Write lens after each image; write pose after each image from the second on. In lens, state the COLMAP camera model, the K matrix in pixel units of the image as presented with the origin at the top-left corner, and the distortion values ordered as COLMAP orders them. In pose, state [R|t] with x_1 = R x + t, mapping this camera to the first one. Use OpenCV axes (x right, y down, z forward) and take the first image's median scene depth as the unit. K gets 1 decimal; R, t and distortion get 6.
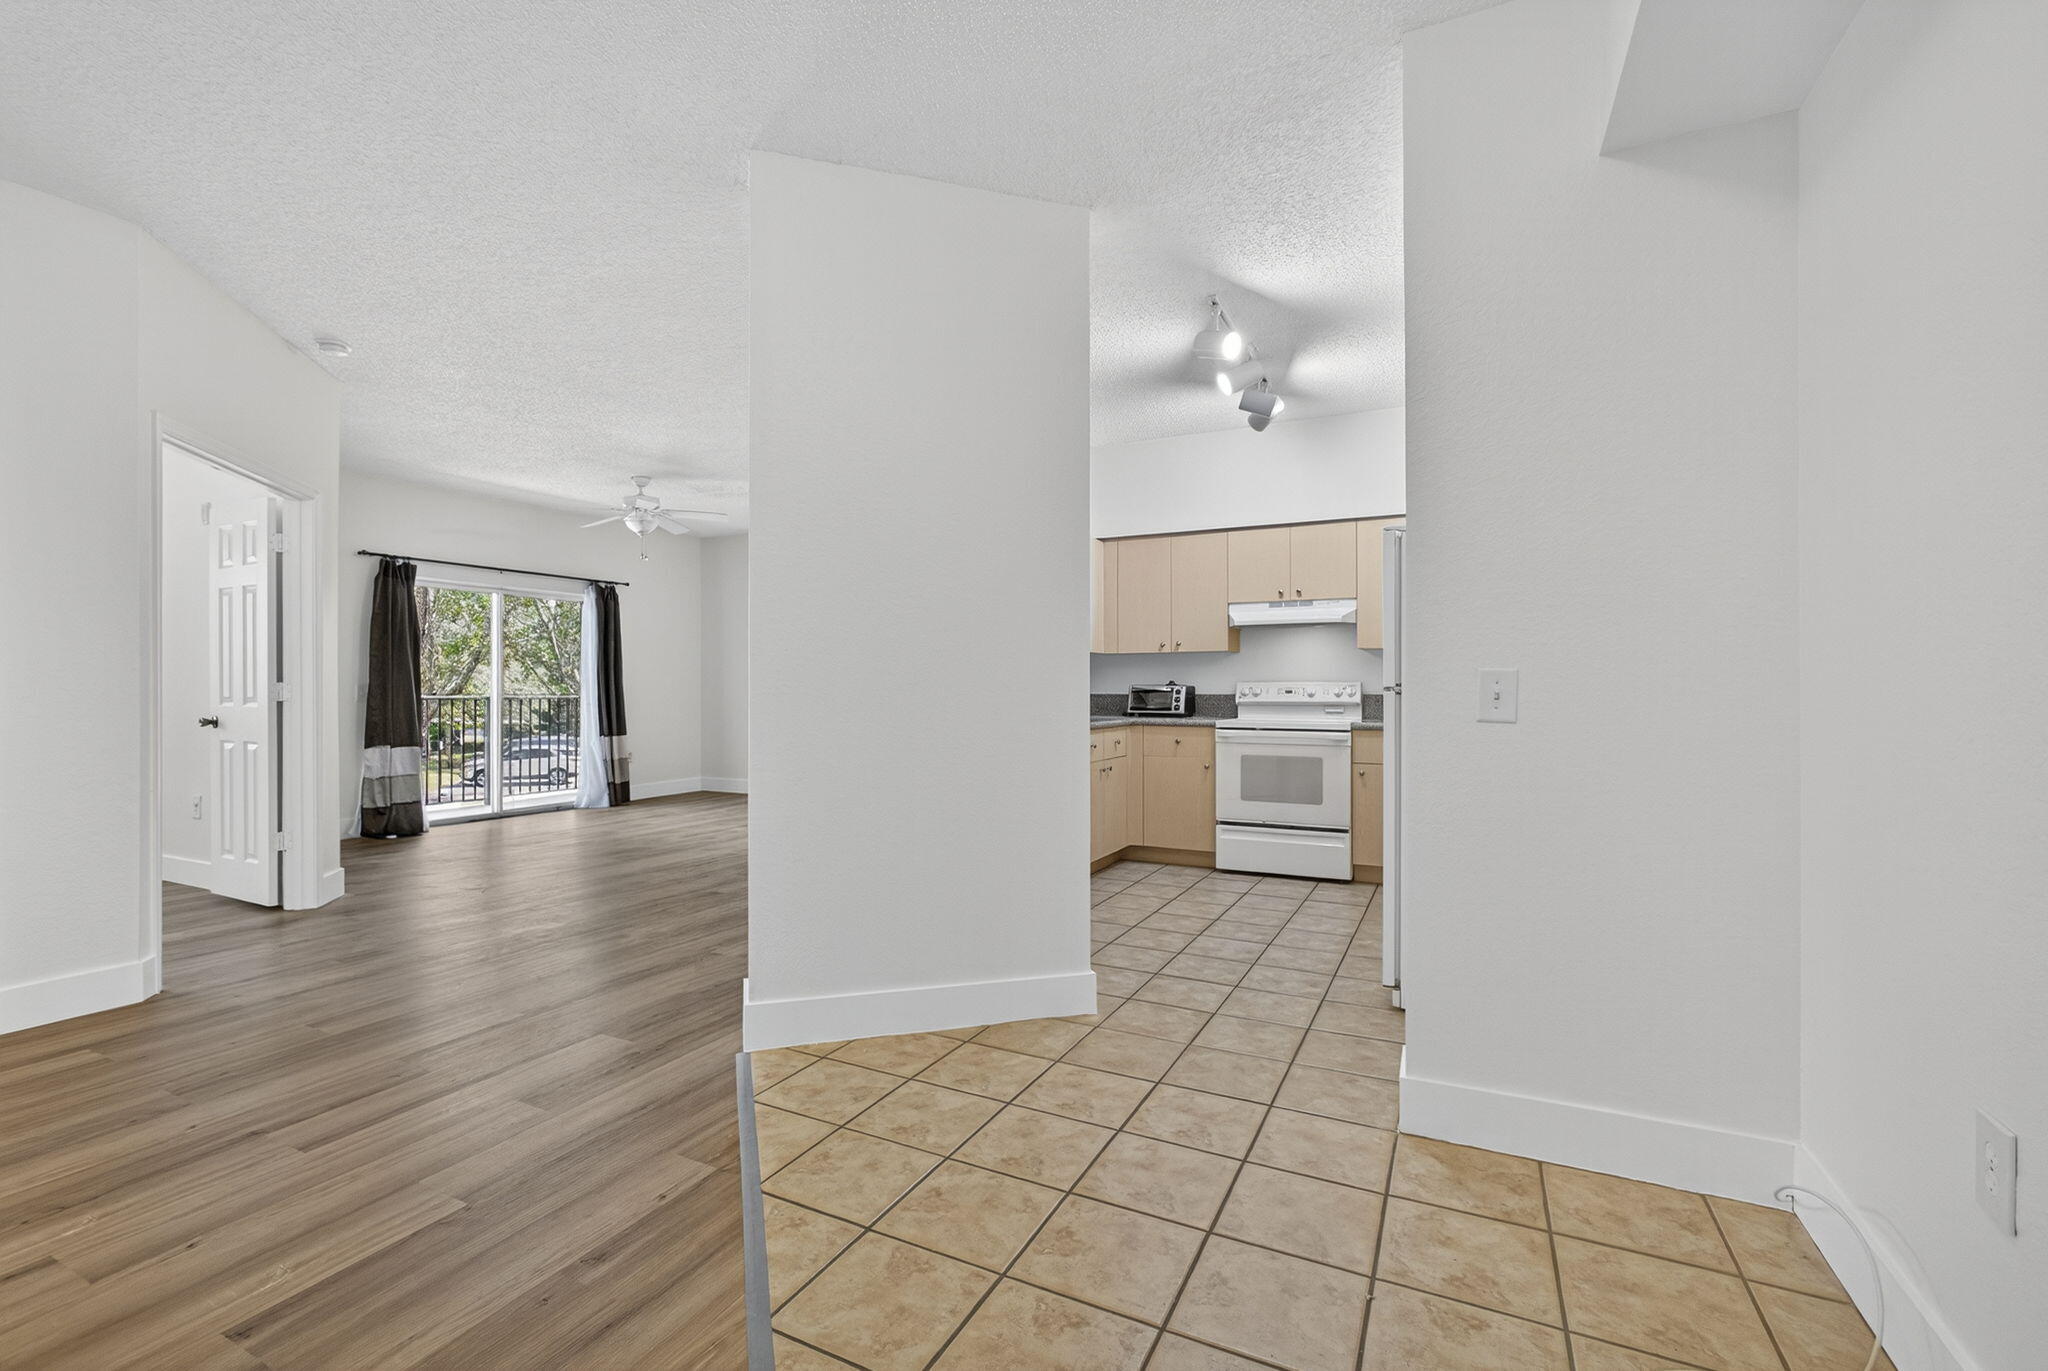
lens RADIAL K [[877.8, 0, 1045.7], [0, 877.8, 693.2], [0, 0, 1]] dist [-0.015331, 0.005596]
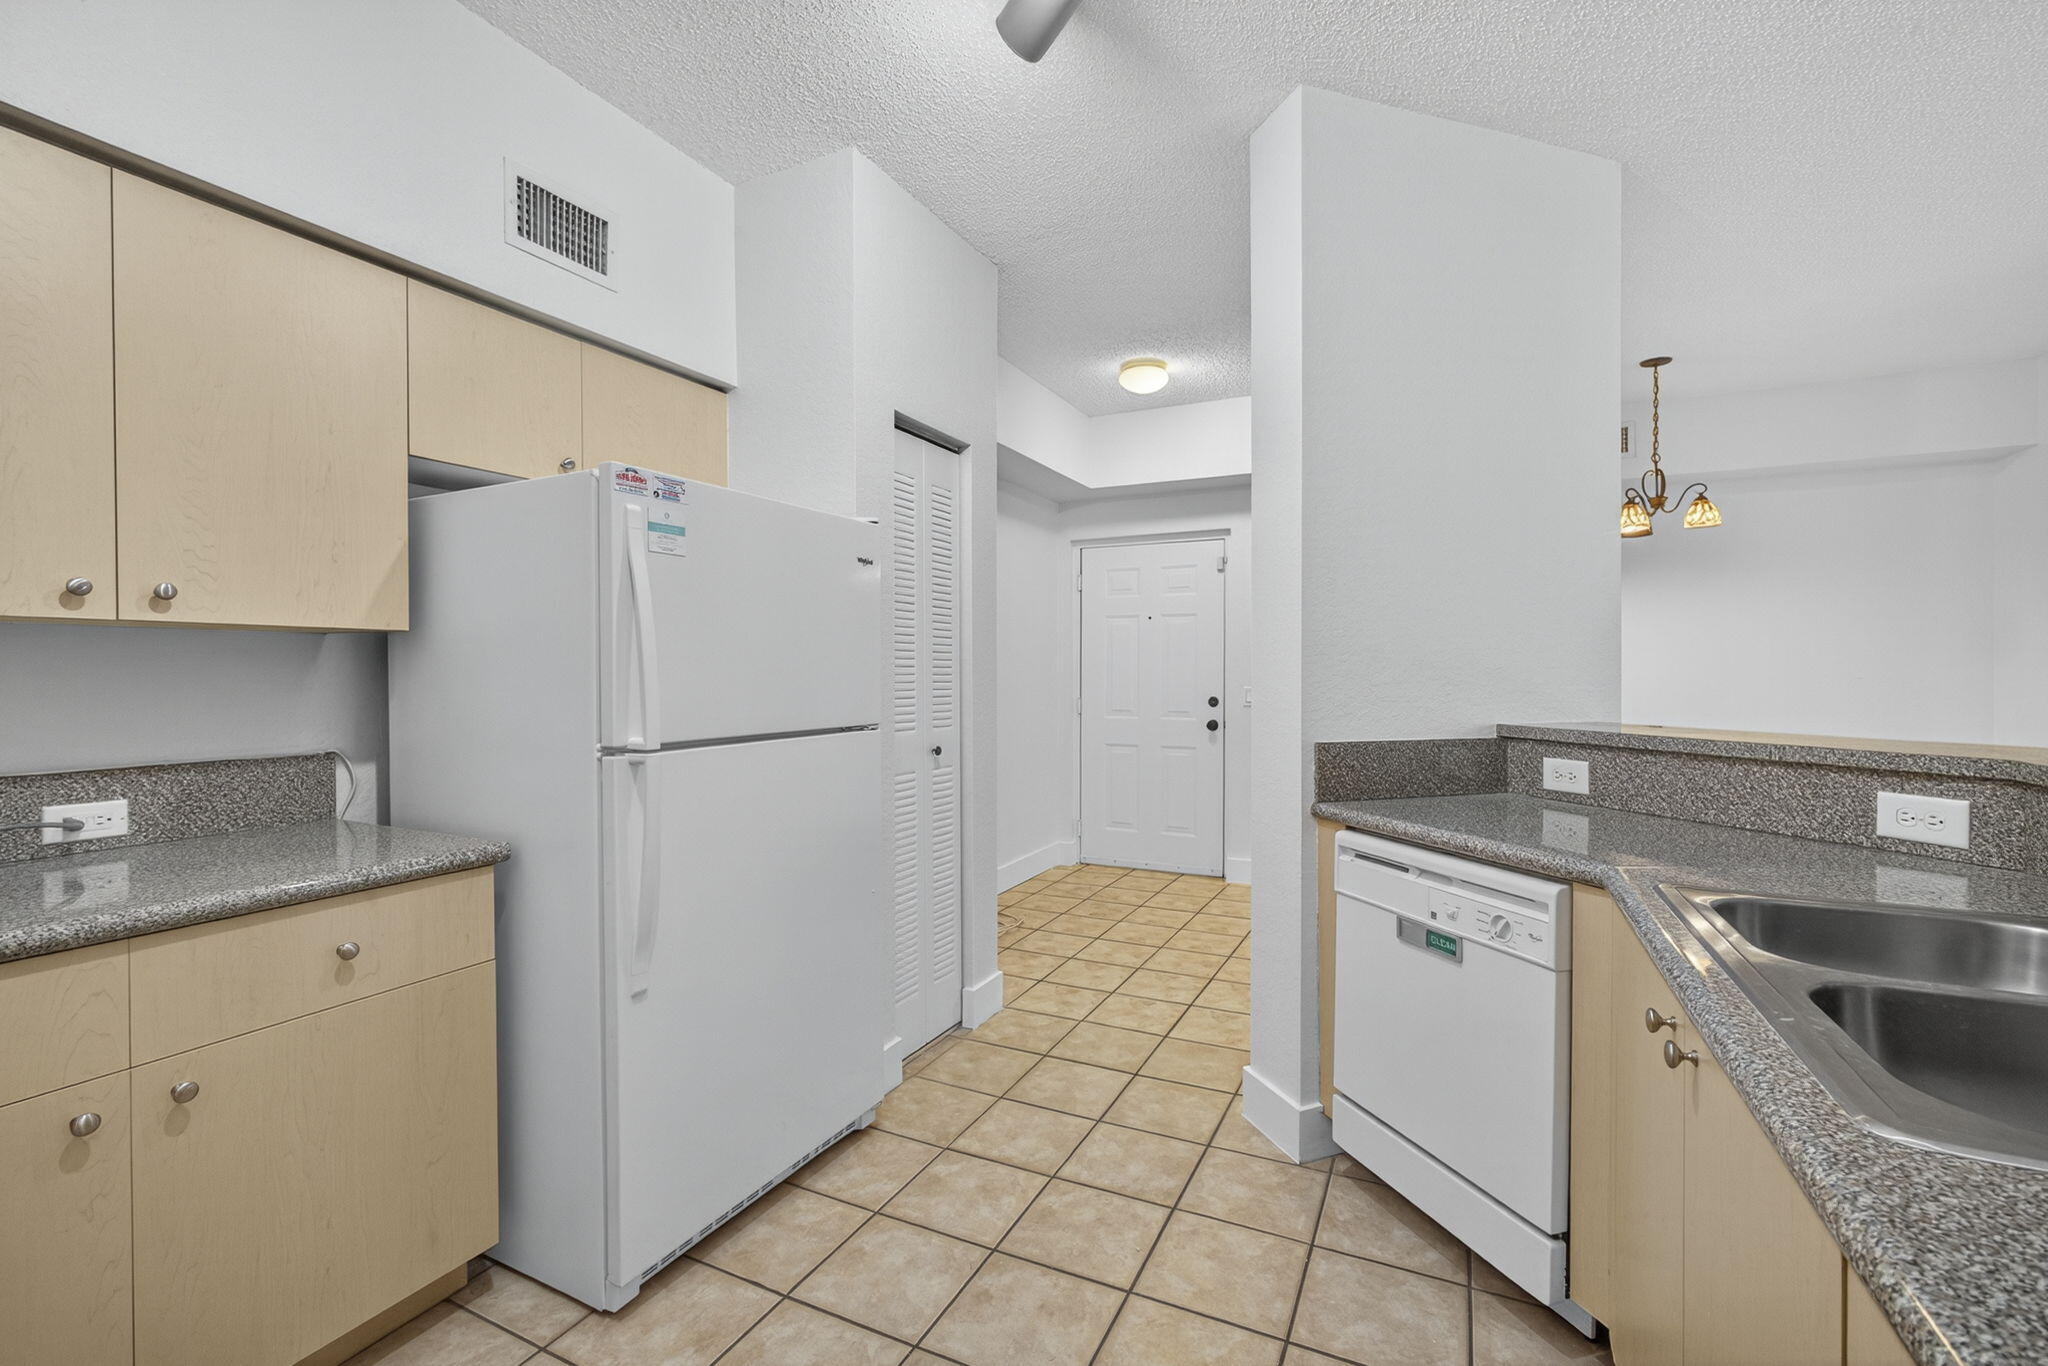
lens RADIAL K [[877.8, 0, 1043.8], [0, 877.8, 677.6], [0, 0, 1]] dist [-0.015331, 0.005596]
pose [[-0.999988, 0.003823, -0.003136, 0.132737], [0.003774, 0.999873, 0.015507, -0.033942], [0.003195, 0.015495, -0.999875, 0.977909]]
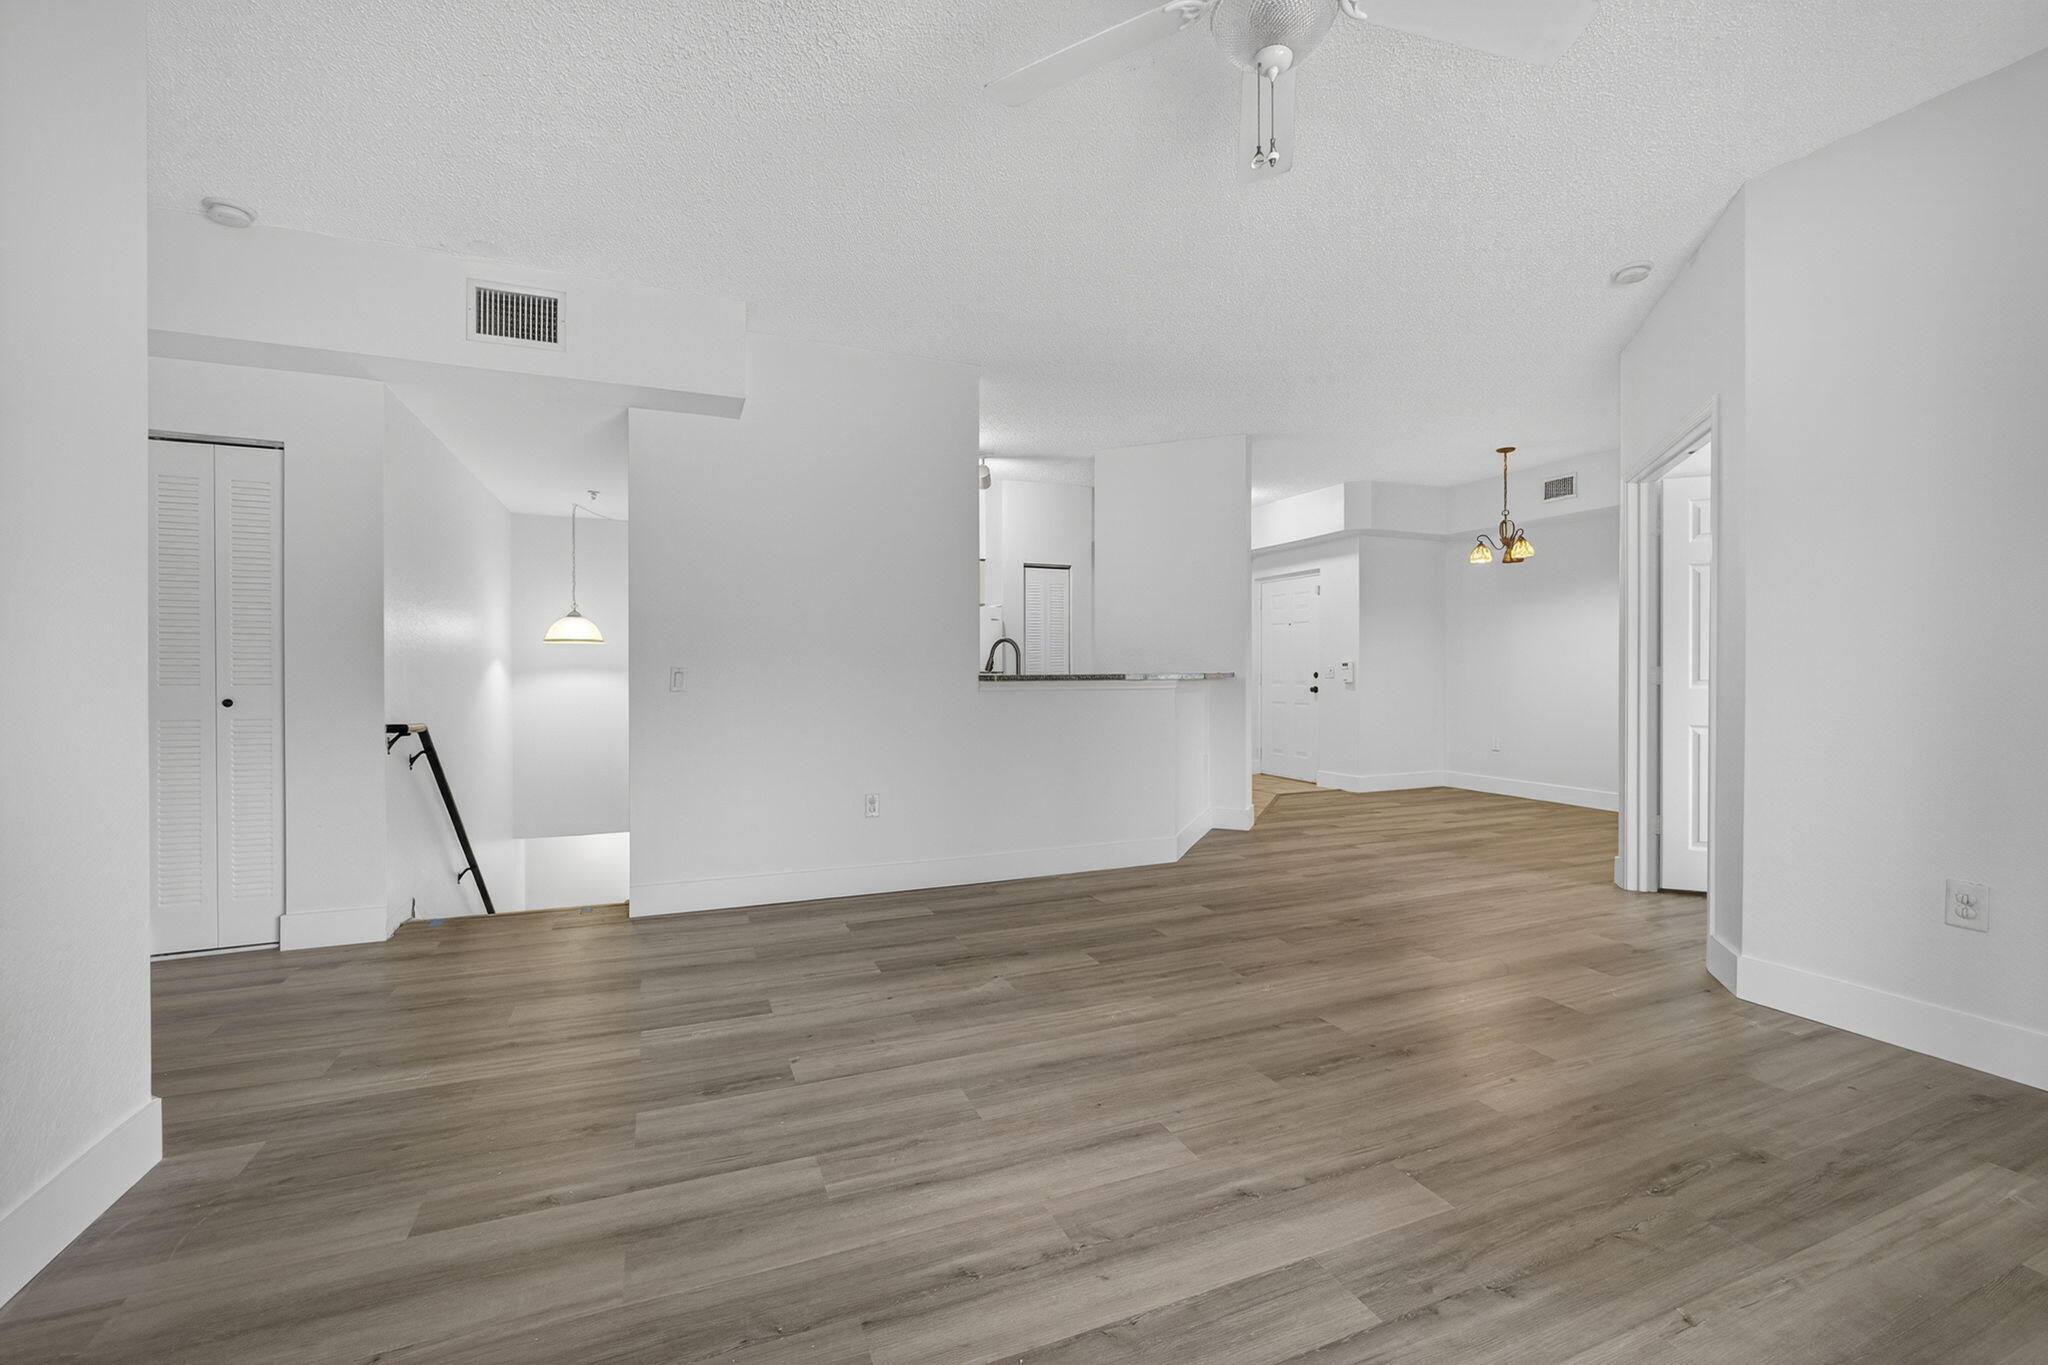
lens RADIAL K [[877.8, 0, 1018.0], [0, 877.8, 664.3], [0, 0, 1]] dist [-0.015331, 0.005596]
pose [[-0.734677, 0.006450, 0.678387, -0.695988], [0.006013, 0.999977, -0.002997, -0.009141], [-0.678391, 0.001877, -0.734699, 1.480530]]
